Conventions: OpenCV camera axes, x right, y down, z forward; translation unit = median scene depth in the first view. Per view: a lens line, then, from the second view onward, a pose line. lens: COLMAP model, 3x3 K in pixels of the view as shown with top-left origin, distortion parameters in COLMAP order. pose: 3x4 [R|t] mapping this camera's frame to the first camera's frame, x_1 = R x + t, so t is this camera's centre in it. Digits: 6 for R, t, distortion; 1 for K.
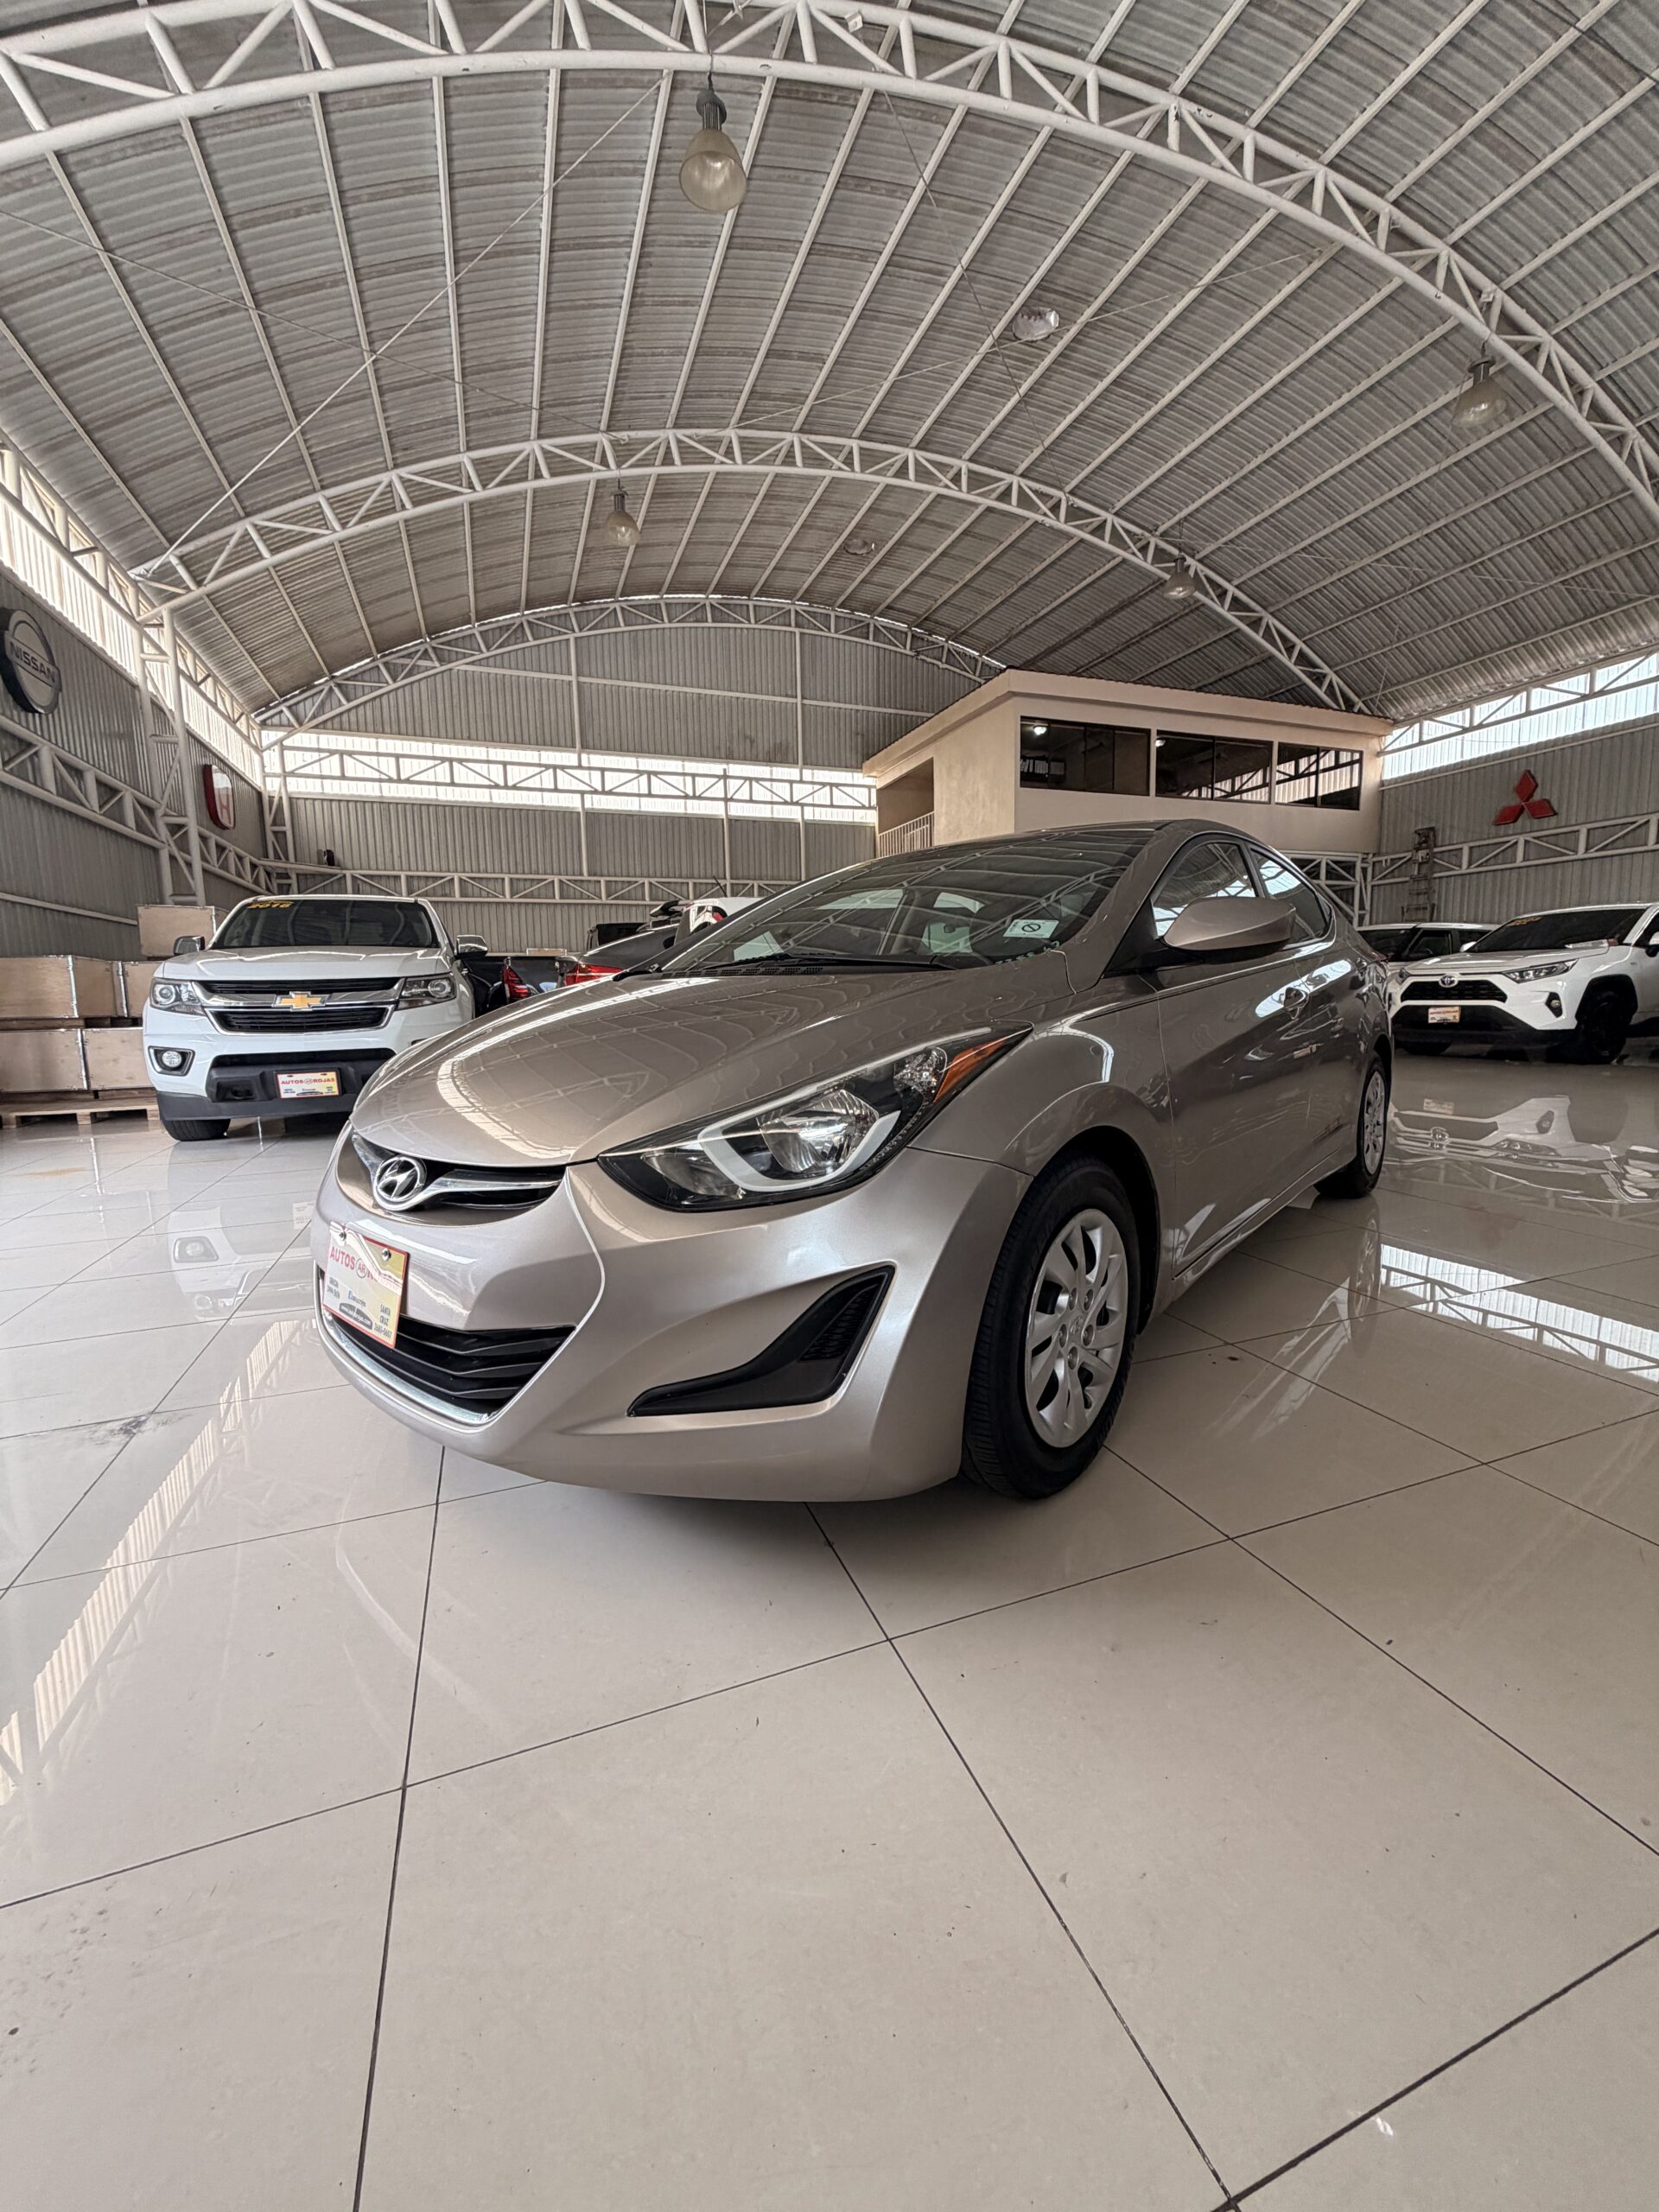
lens RADIAL K [[875.8, 0, 826.2], [0, 875.8, 1094.9], [0, 0, 1]] dist [-0.001173, -0.000942]
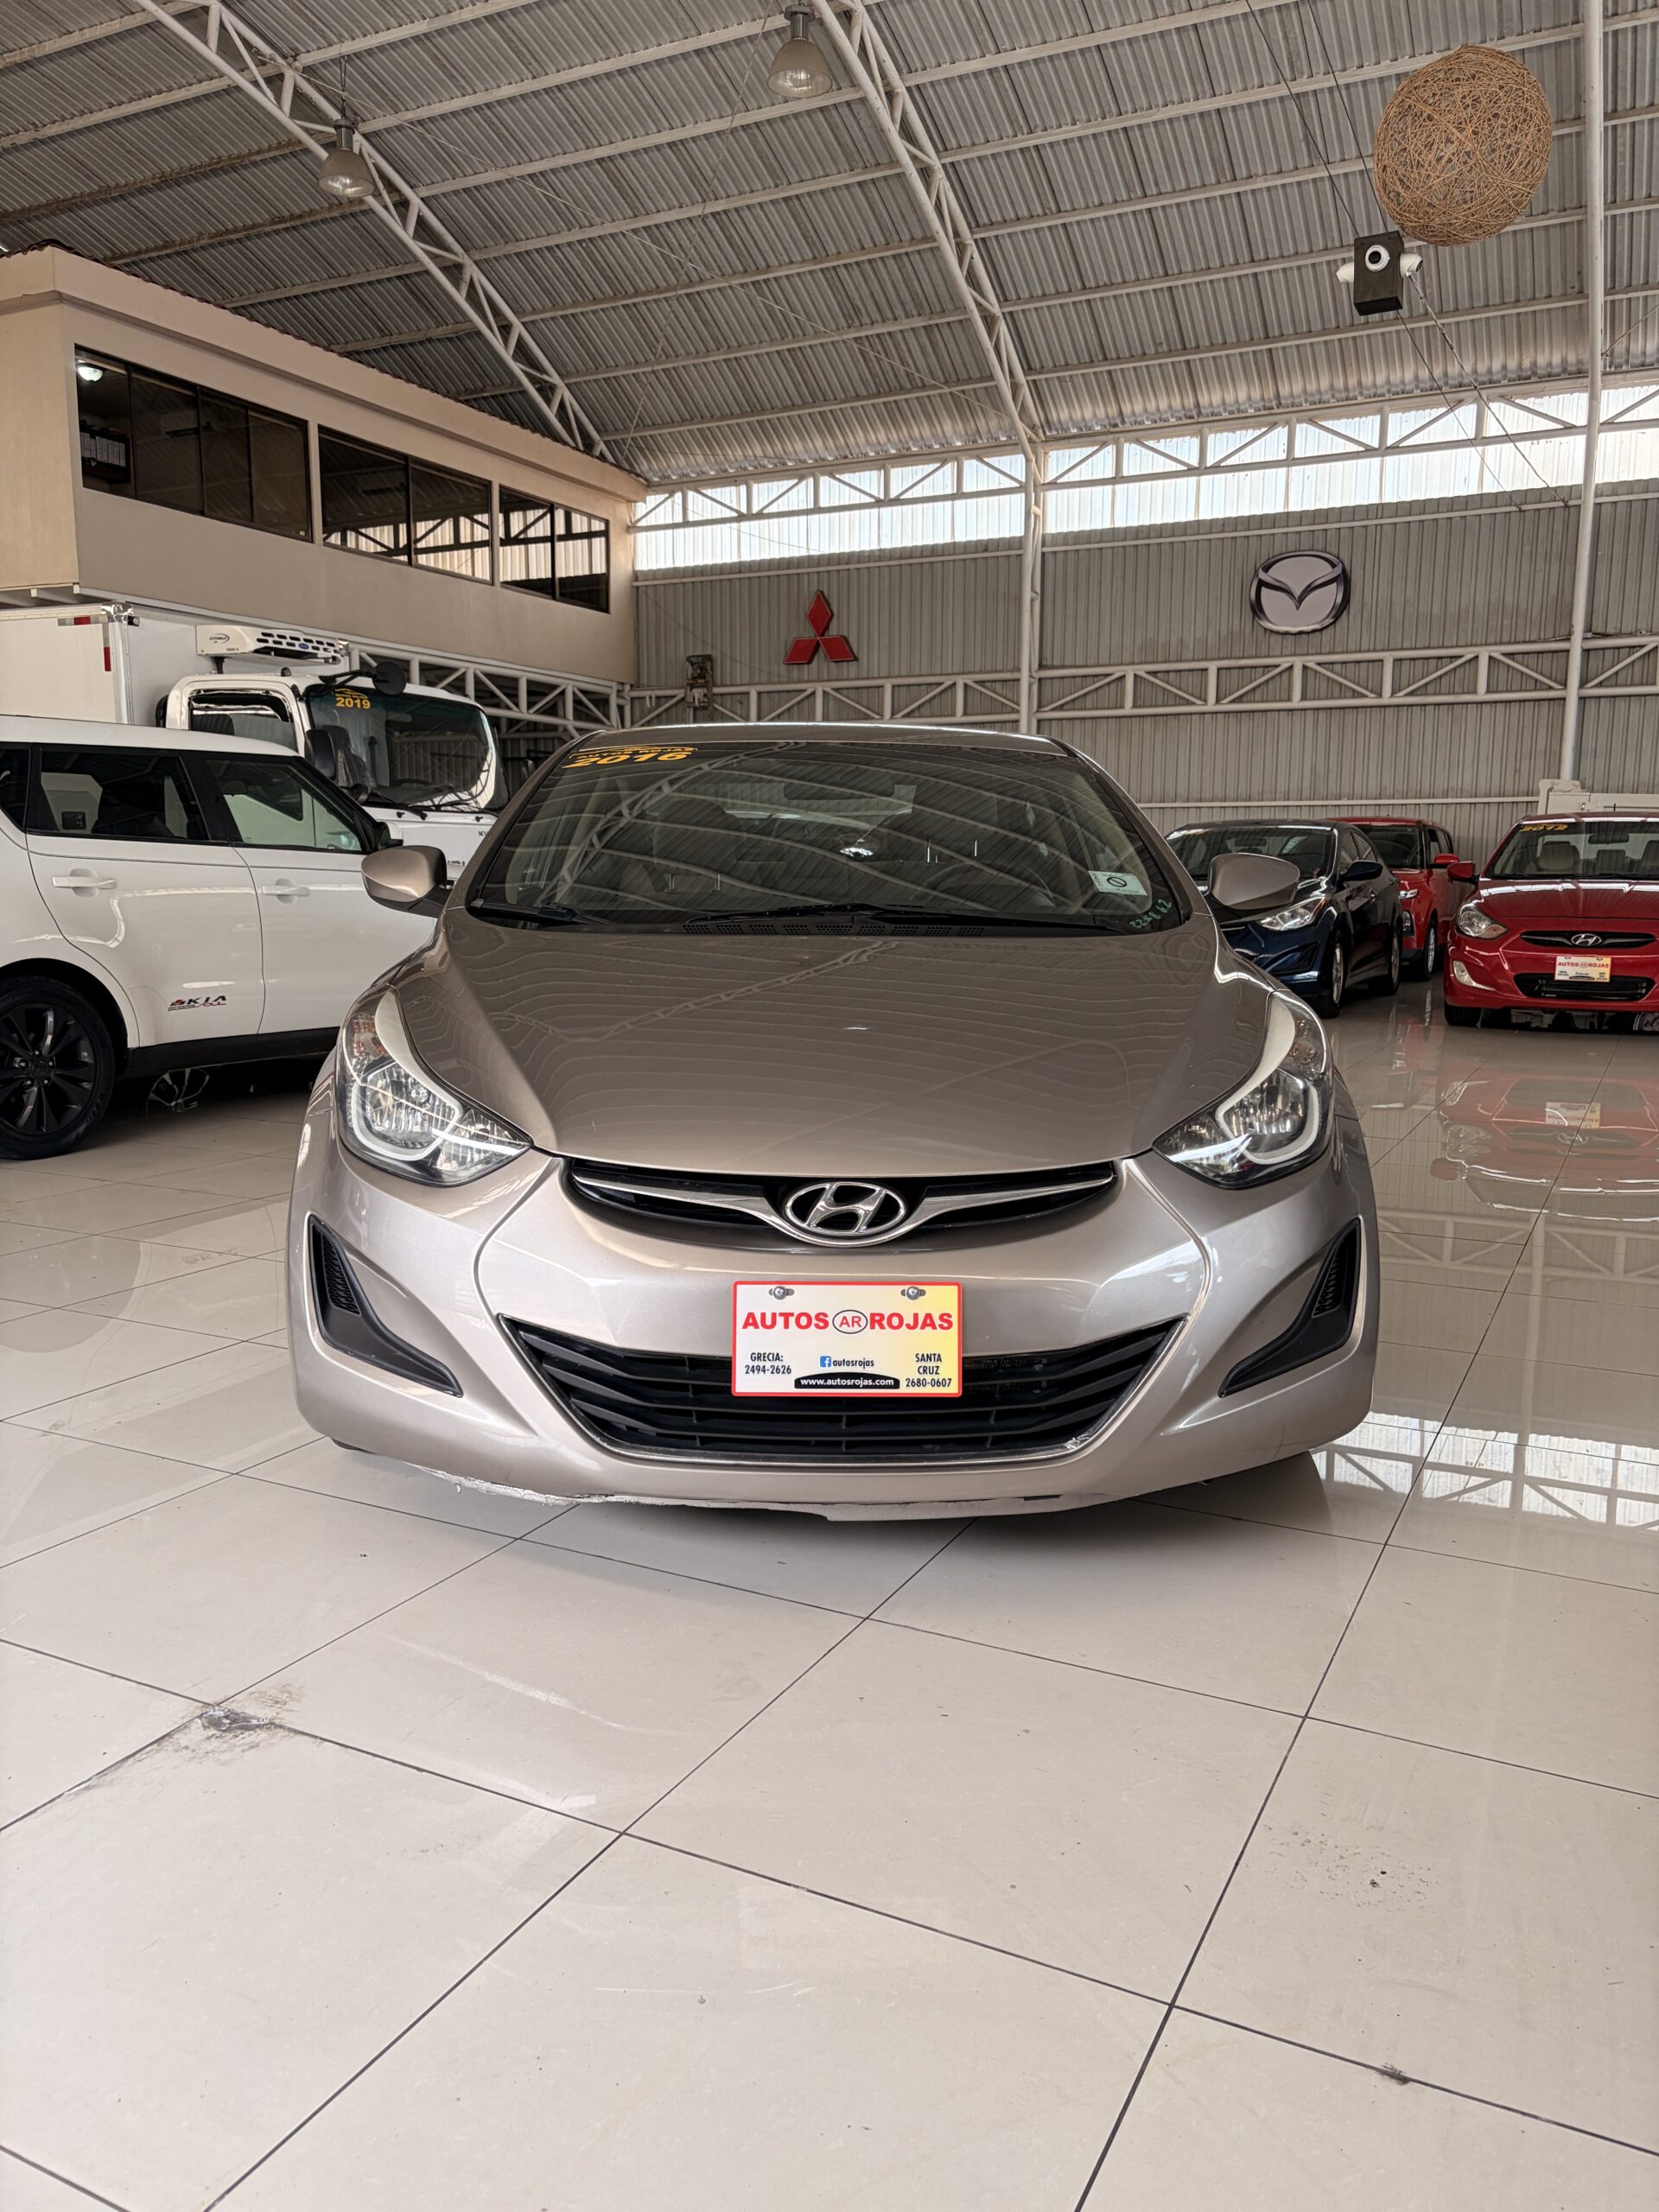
lens RADIAL K [[1675.8, 0, 835.9], [0, 1675.8, 1114.6], [0, 0, 1]] dist [0.032317, -0.027436]
pose [[0.732492, -0.073961, 0.676746, -0.145411], [0.060347, 0.997222, 0.043668, -0.005308], [-0.678096, 0.008853, 0.734920, -0.010385]]
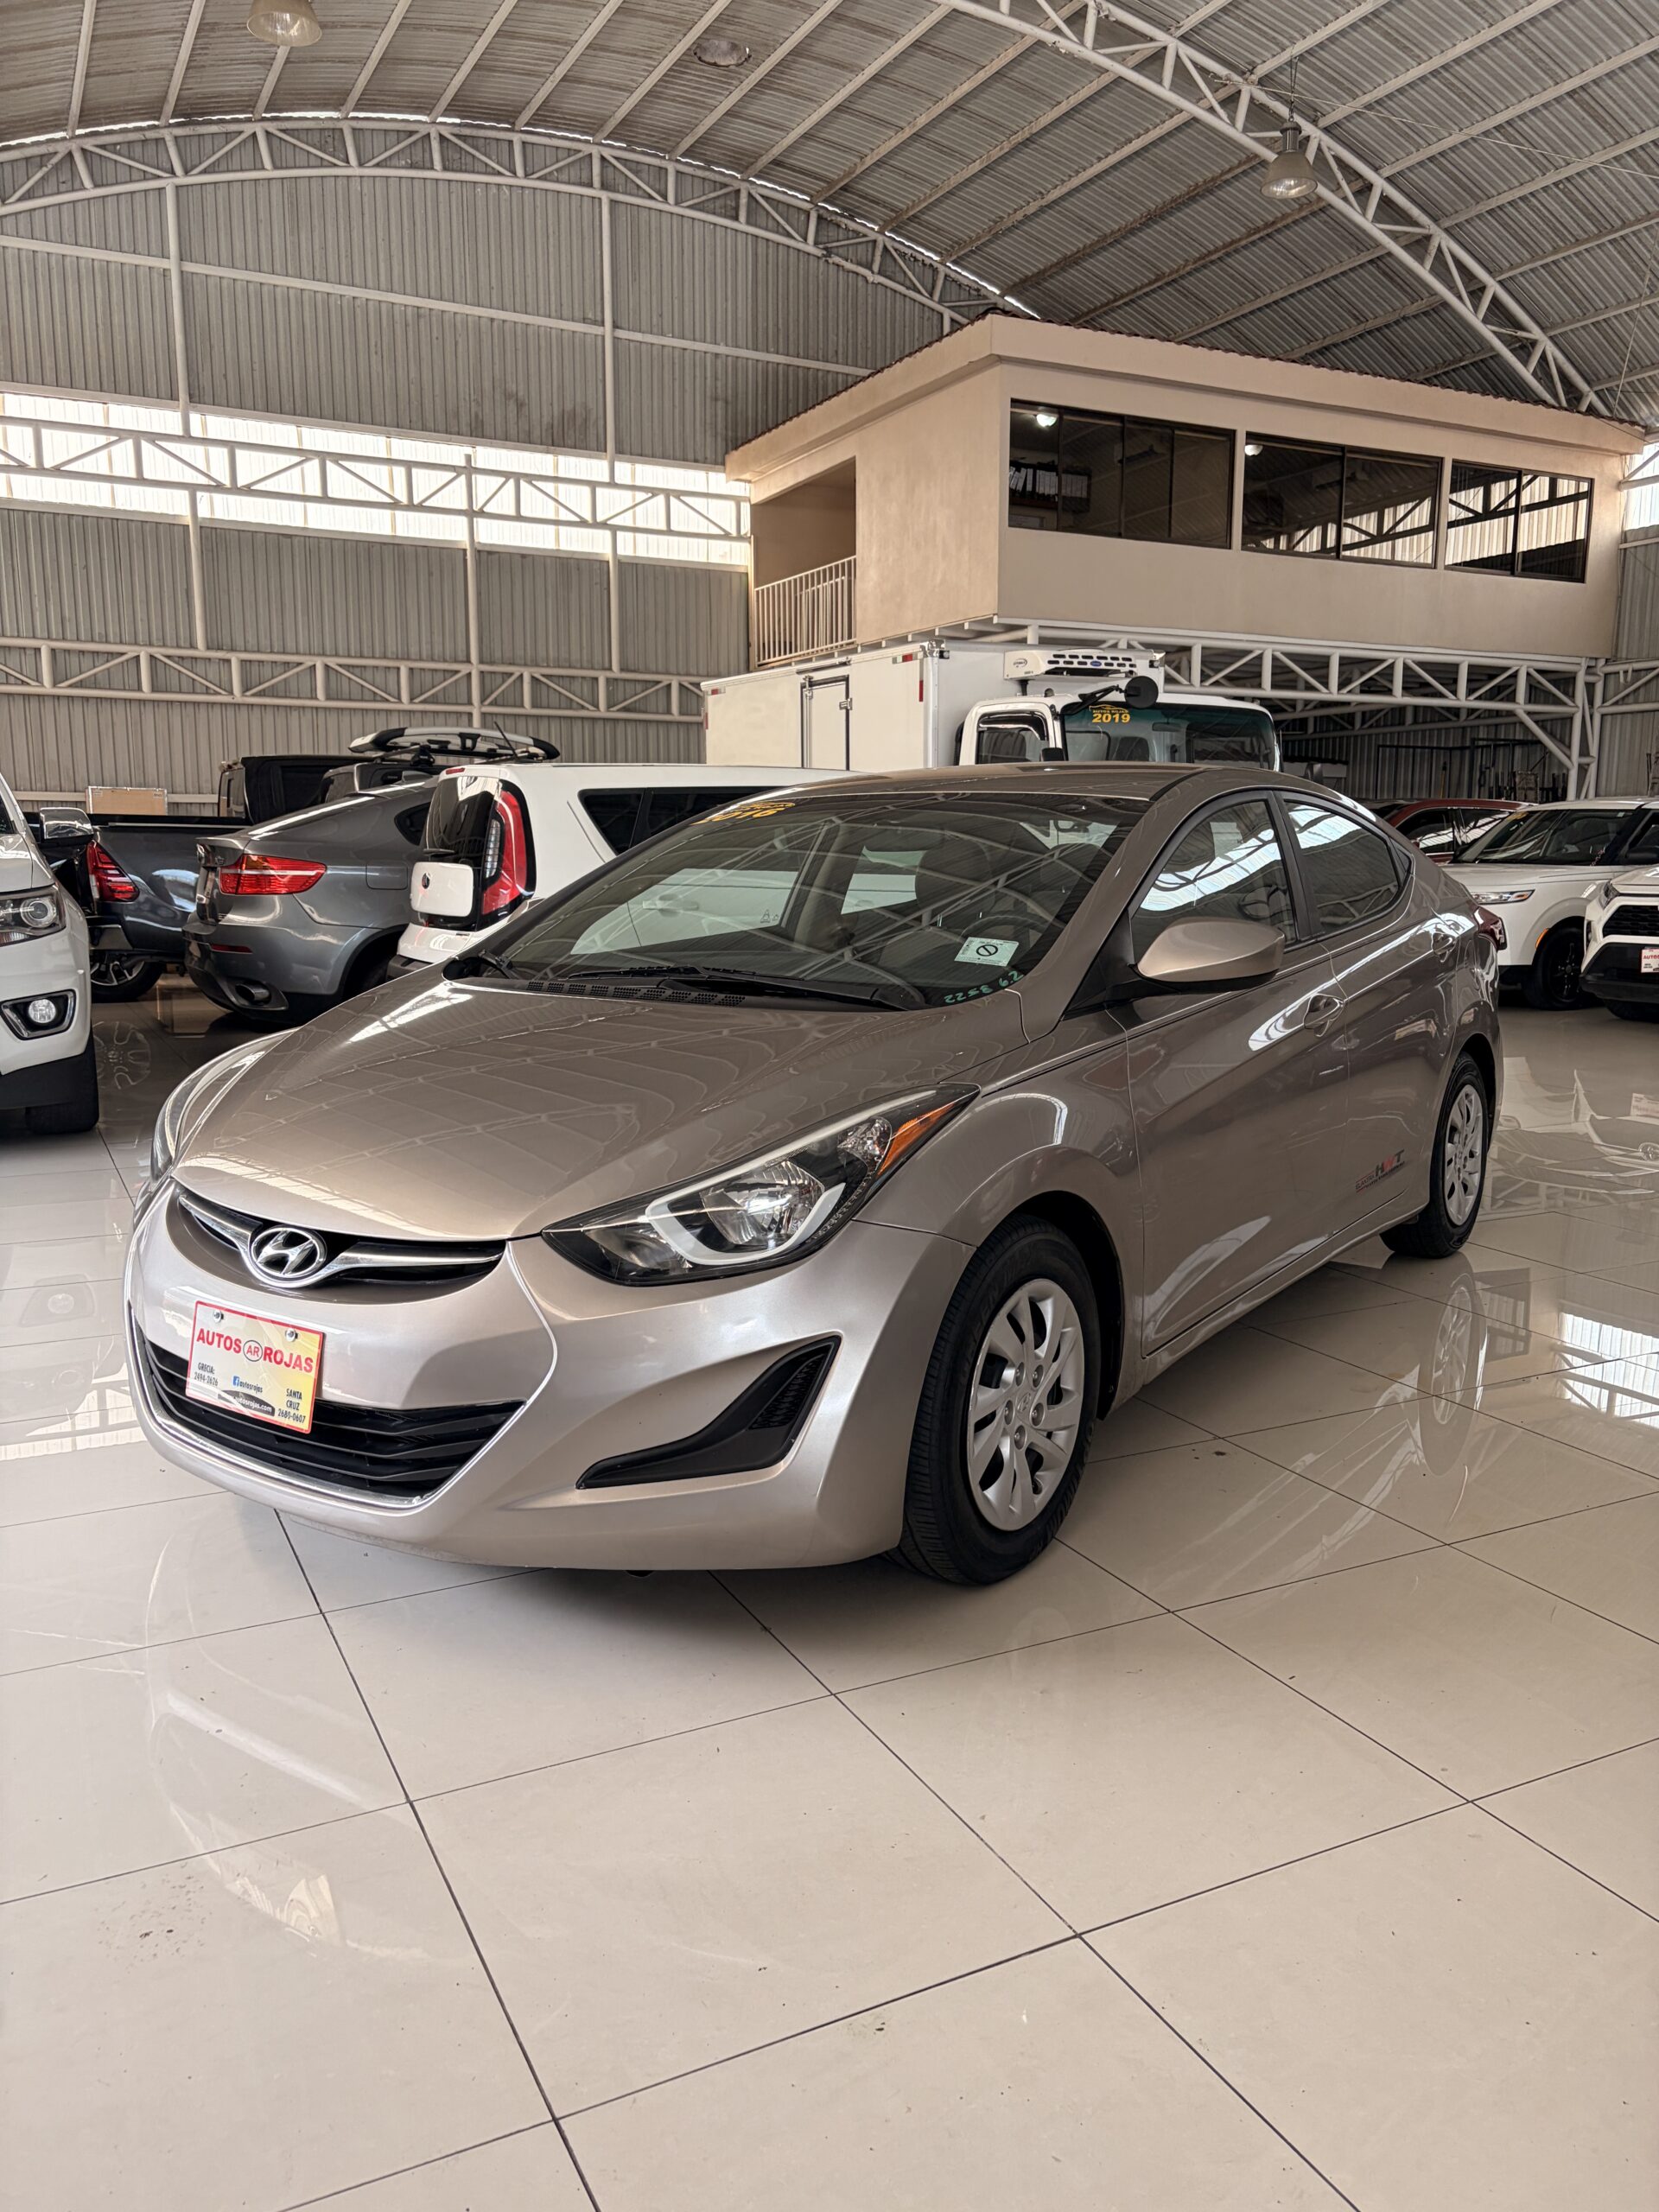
lens RADIAL K [[1675.8, 0, 835.9], [0, 1675.8, 1114.6], [0, 0, 1]] dist [0.032317, -0.027436]
pose [[0.993319, 0.003902, 0.115338, -0.012245], [-0.008098, 0.999321, 0.035933, -0.010739], [-0.115119, -0.036627, 0.992676, -0.074550]]
